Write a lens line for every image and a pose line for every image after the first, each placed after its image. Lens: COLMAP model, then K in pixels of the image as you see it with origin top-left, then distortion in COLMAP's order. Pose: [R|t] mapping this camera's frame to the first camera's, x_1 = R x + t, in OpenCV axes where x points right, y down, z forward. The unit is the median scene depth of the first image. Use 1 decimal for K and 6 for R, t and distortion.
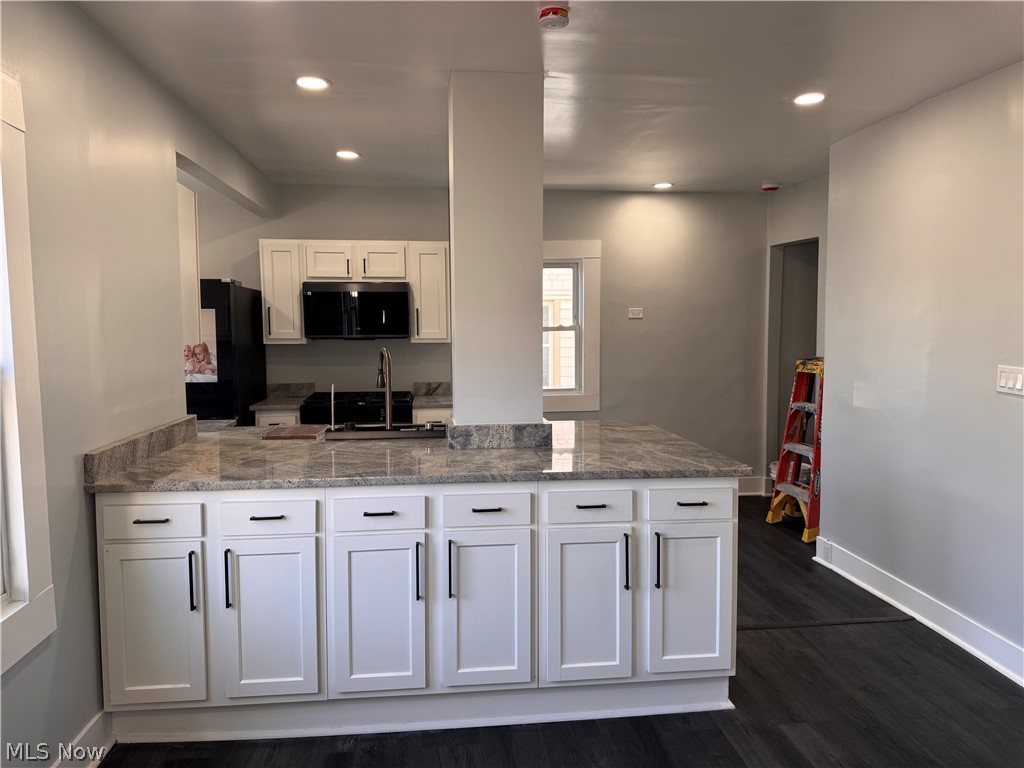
lens RADIAL K [[719.3, 0, 511.7], [0, 719.3, 381.3], [0, 0, 1]] dist [0.057910, -0.087270]
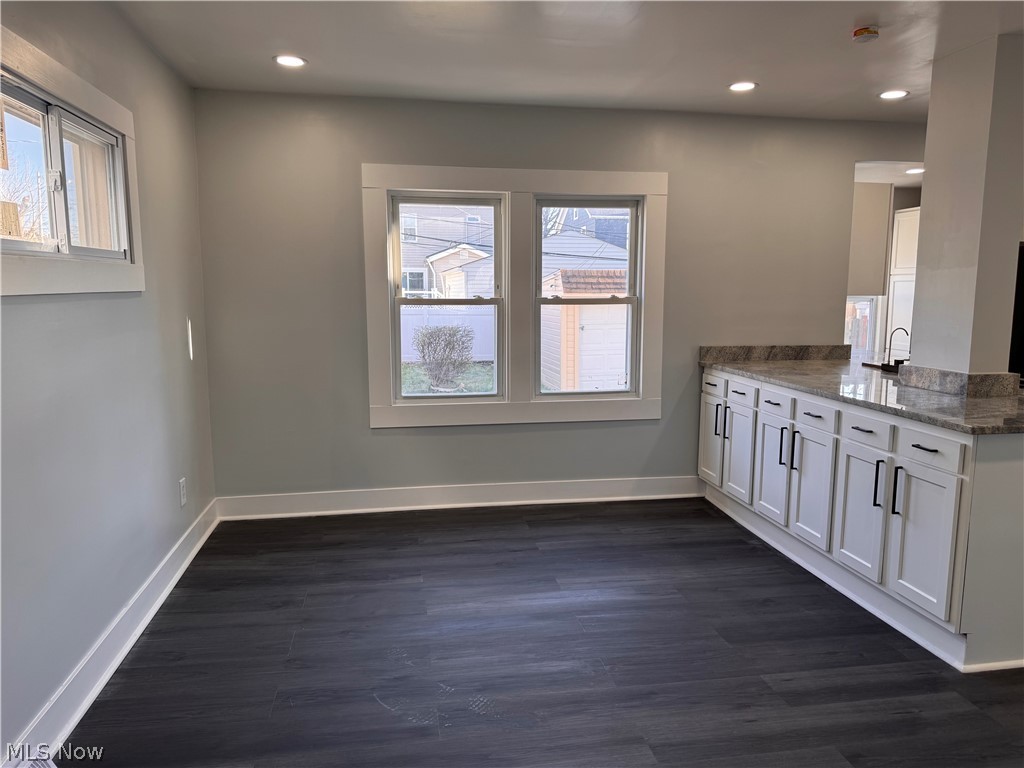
lens RADIAL K [[719.3, 0, 512.5], [0, 719.3, 385.4], [0, 0, 1]] dist [0.057910, -0.087270]
pose [[0.063123, 0.139111, -0.988263, 0.574100], [-0.081140, 0.987675, 0.133846, -0.006952], [0.994702, 0.071739, 0.073633, 0.143380]]
